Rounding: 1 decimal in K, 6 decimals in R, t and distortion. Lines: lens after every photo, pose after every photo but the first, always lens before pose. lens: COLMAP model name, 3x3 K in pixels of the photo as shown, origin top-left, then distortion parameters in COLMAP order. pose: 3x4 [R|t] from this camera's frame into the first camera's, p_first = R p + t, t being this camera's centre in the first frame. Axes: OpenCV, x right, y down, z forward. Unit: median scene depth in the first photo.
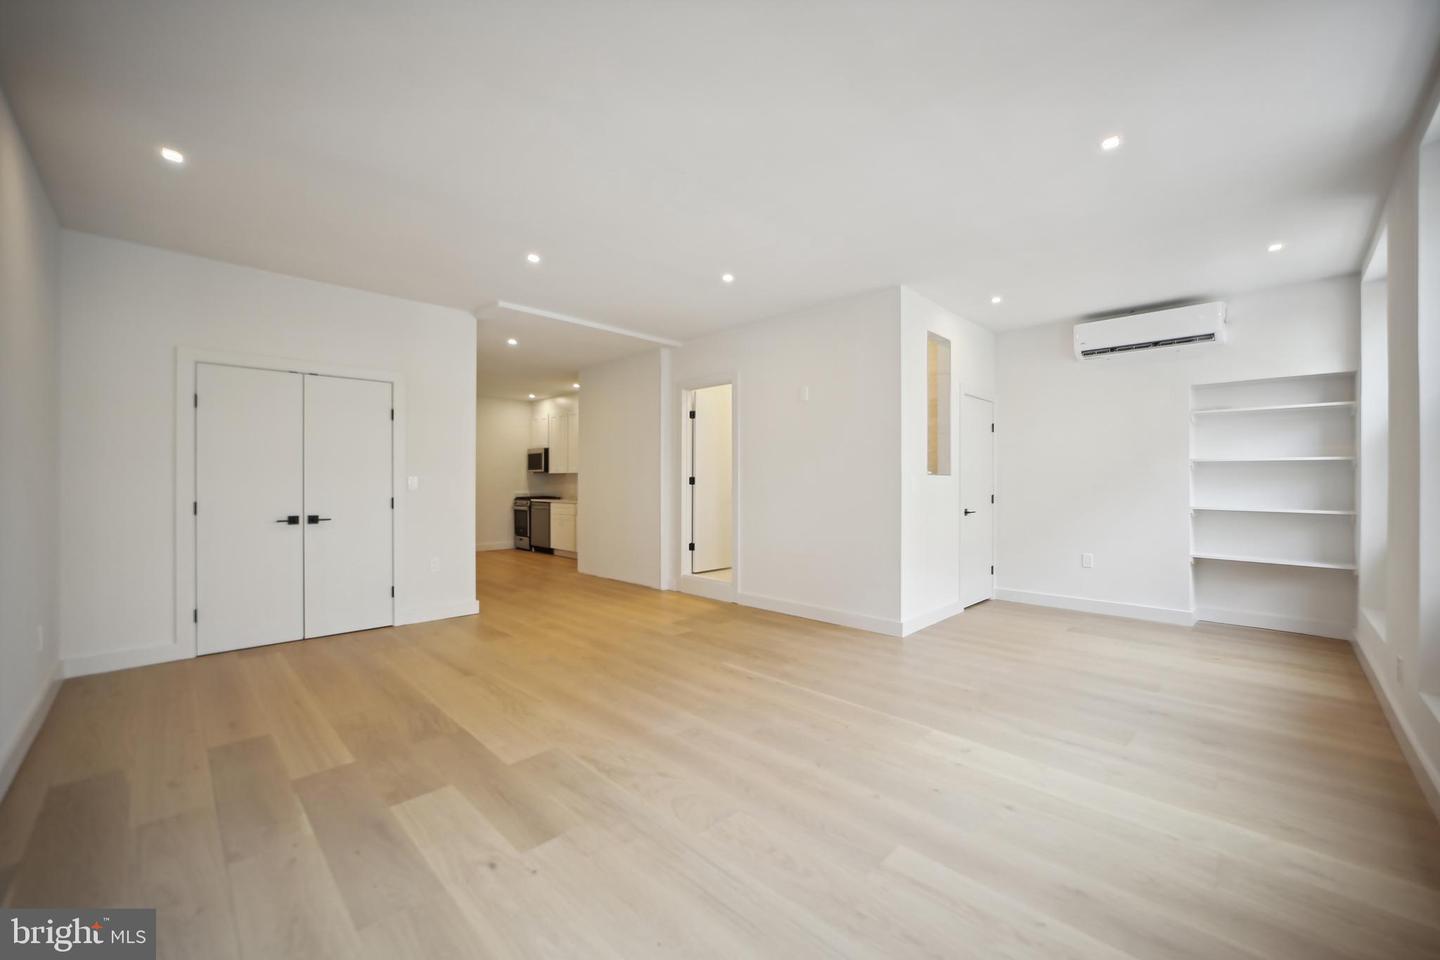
lens RADIAL K [[566.4, 0, 724.4], [0, 566.4, 482.3], [0, 0, 1]] dist [-0.012628, 0.000635]
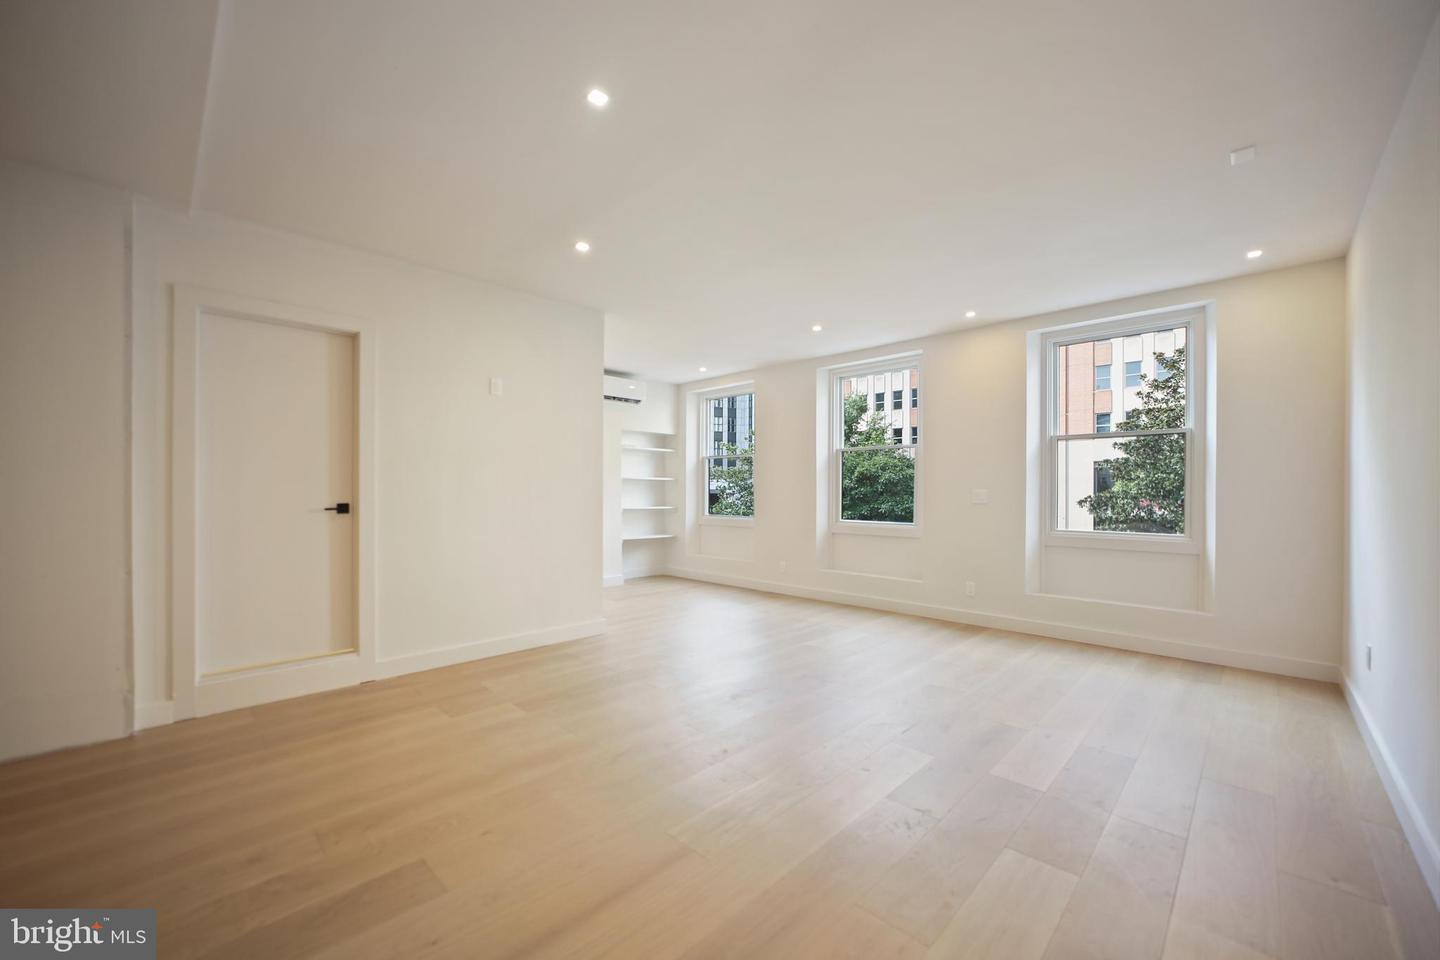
lens RADIAL K [[566.4, 0, 732.0], [0, 566.4, 493.1], [0, 0, 1]] dist [-0.012628, 0.000635]
pose [[-0.019721, -0.002481, 0.999802, -0.354894], [-0.004011, 0.999989, 0.002402, -0.000473], [-0.999797, -0.003963, -0.019730, 0.347736]]
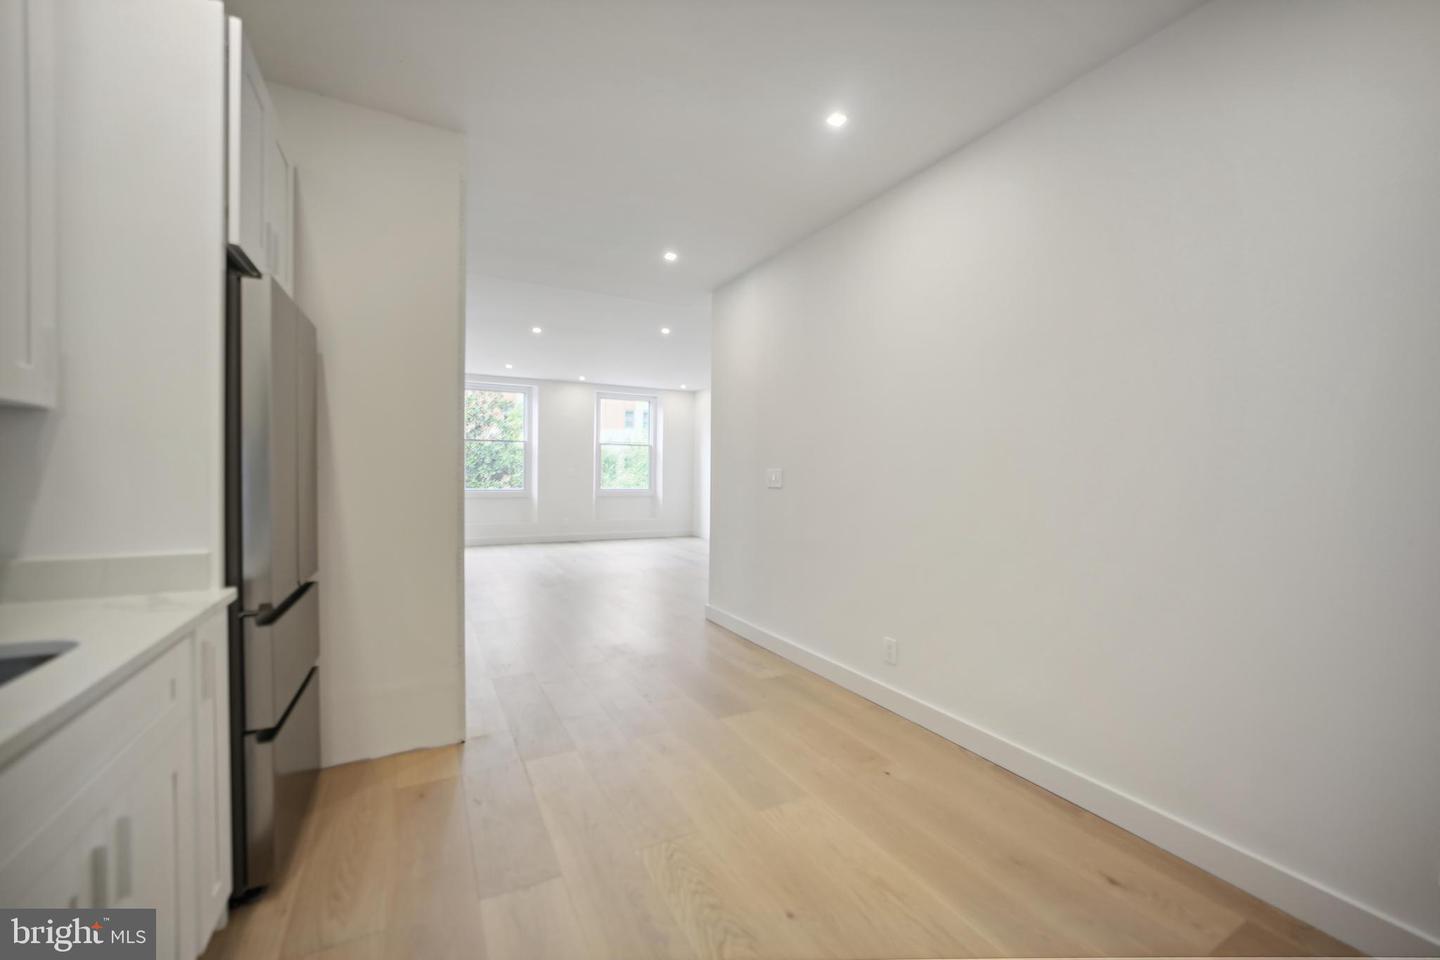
lens RADIAL K [[566.4, 0, 727.9], [0, 566.4, 484.8], [0, 0, 1]] dist [-0.012628, 0.000635]
pose [[-0.958277, -0.018323, 0.285252, -0.376837], [-0.011735, 0.999624, 0.024790, -0.002357], [-0.285599, 0.020408, -0.958132, 0.960321]]
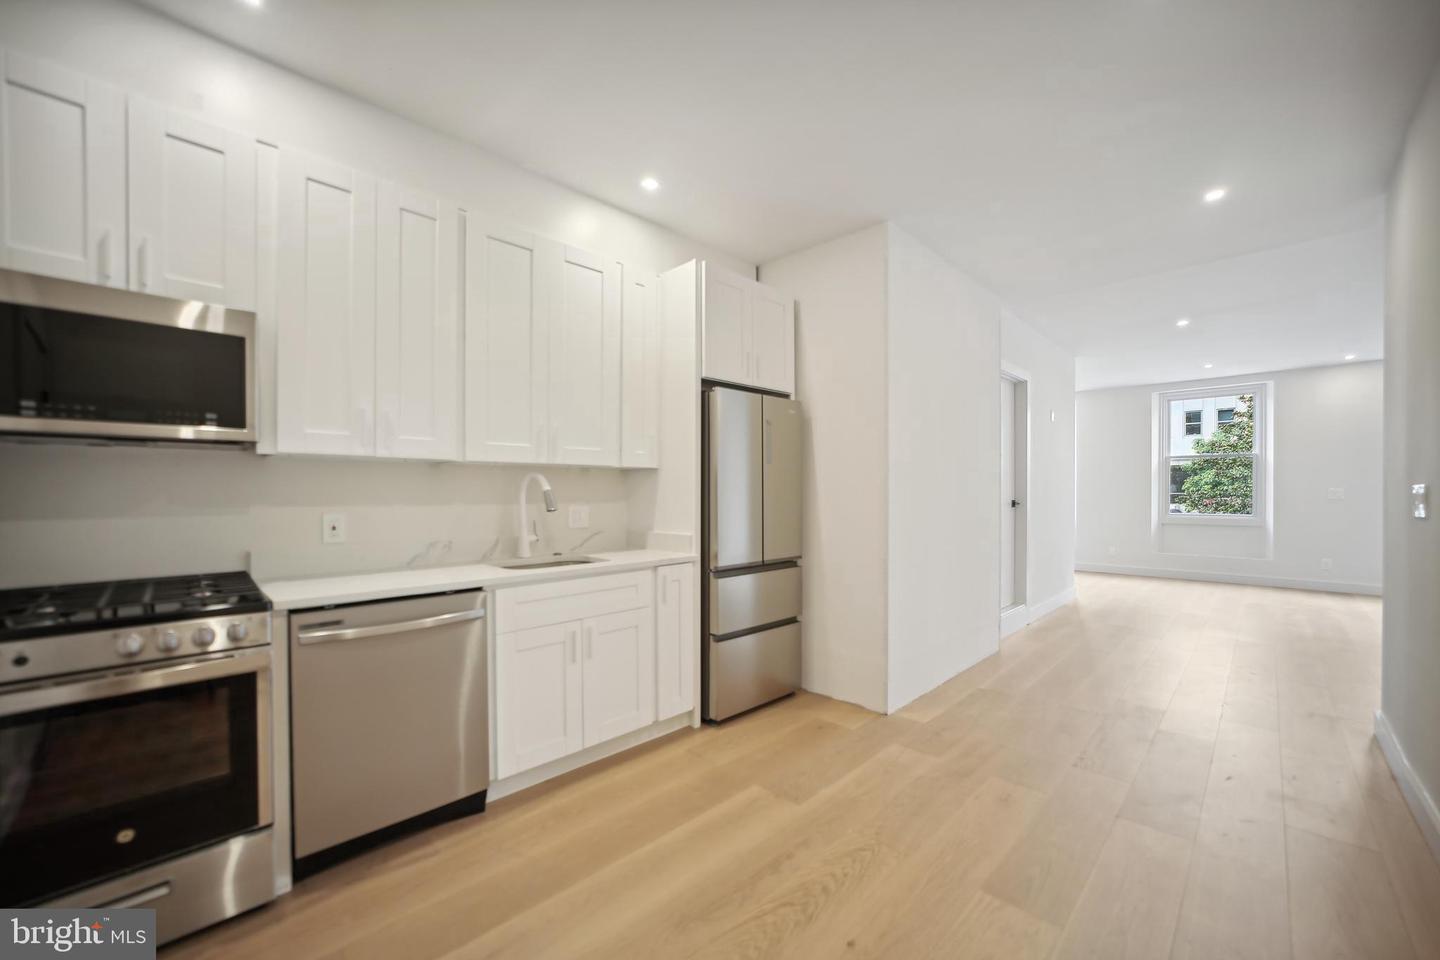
lens RADIAL K [[566.4, 0, 731.0], [0, 566.4, 498.0], [0, 0, 1]] dist [-0.012628, 0.000635]
pose [[-0.015844, -0.010473, 0.999820, -0.499083], [0.004067, 0.999936, 0.010539, -0.001887], [-0.999866, 0.004234, -0.015801, 0.845205]]
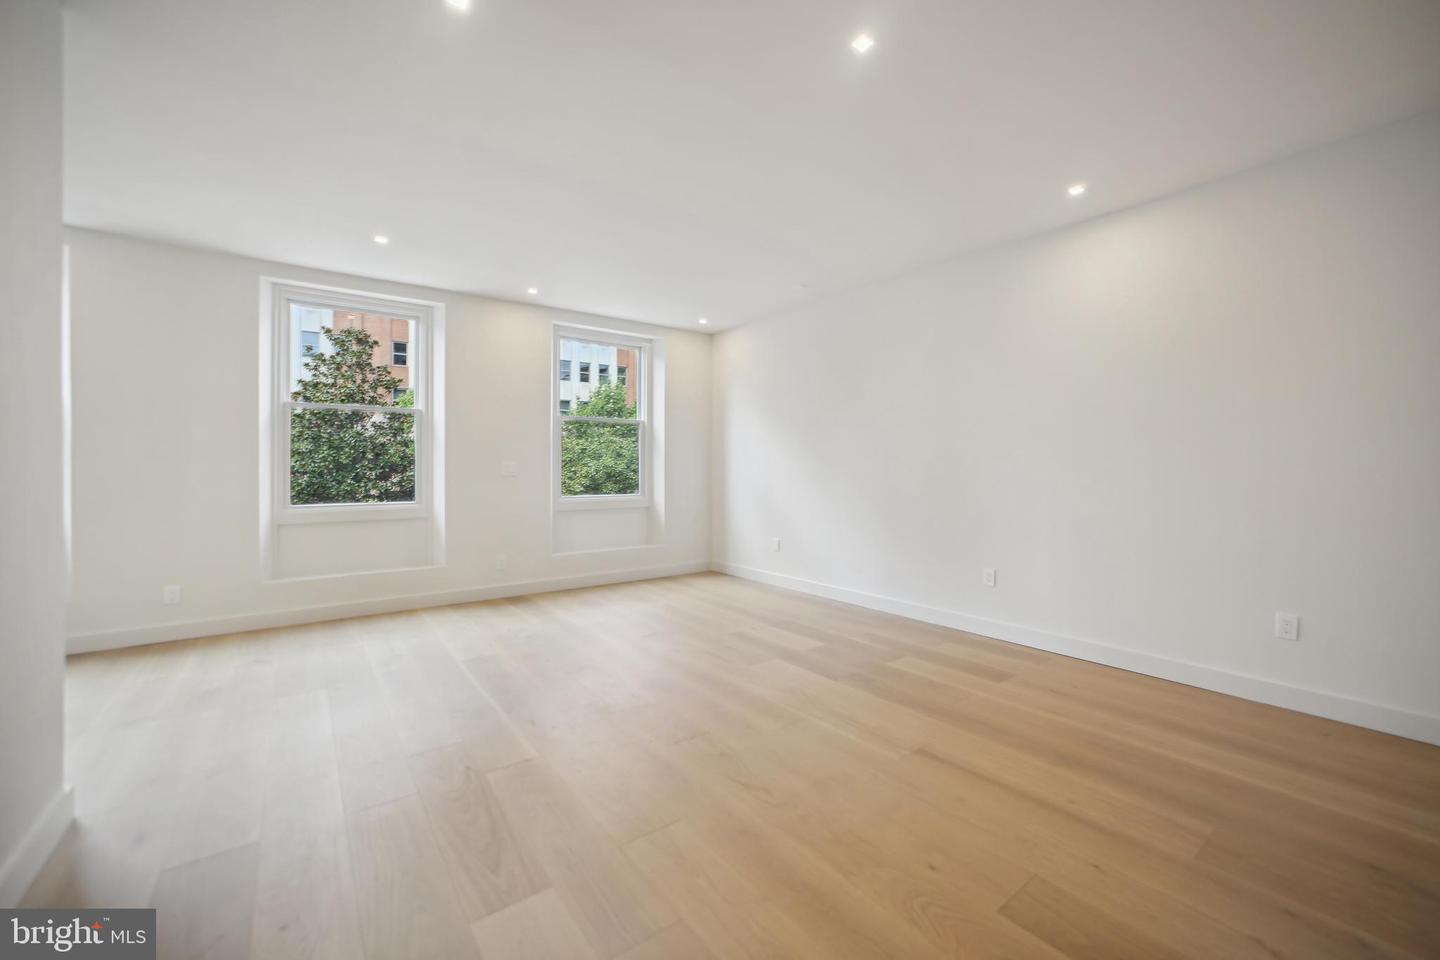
lens RADIAL K [[566.4, 0, 713.3], [0, 566.4, 465.5], [0, 0, 1]] dist [-0.012628, 0.000635]
pose [[-0.987976, 0.000846, 0.154606, -0.110934], [0.000982, 0.999999, 0.000803, -0.000470], [-0.154605, 0.000945, -0.987976, 0.597466]]
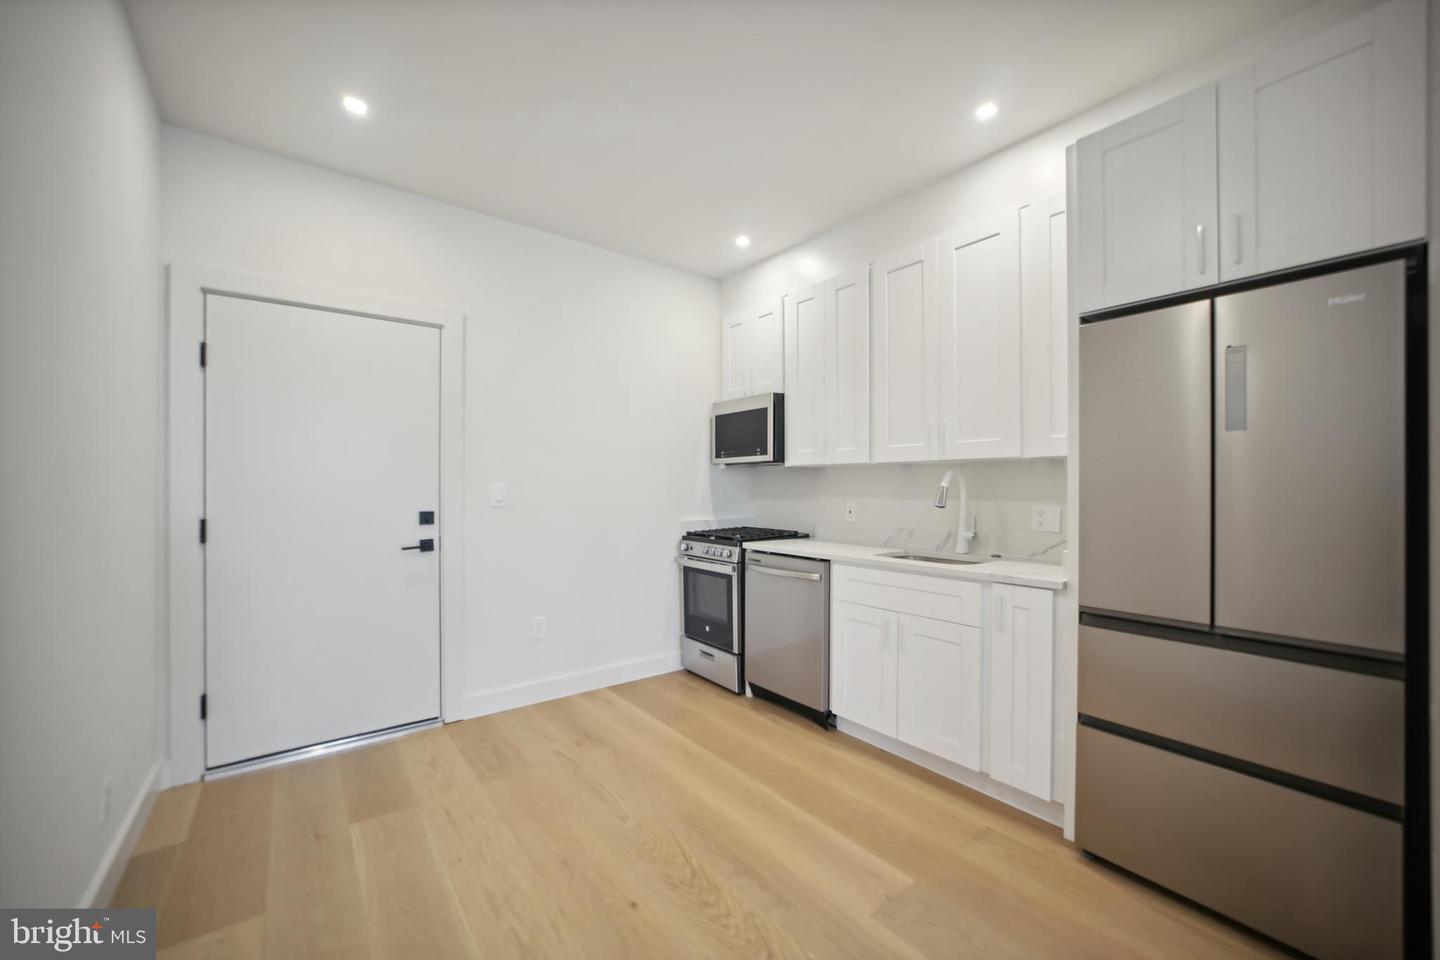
lens RADIAL K [[566.4, 0, 725.3], [0, 566.4, 480.8], [0, 0, 1]] dist [-0.012628, 0.000635]
pose [[0.992288, -0.002069, -0.123940, -0.304745], [0.000234, 0.999890, -0.014817, -0.001879], [0.123957, 0.014673, 0.992179, 0.651446]]
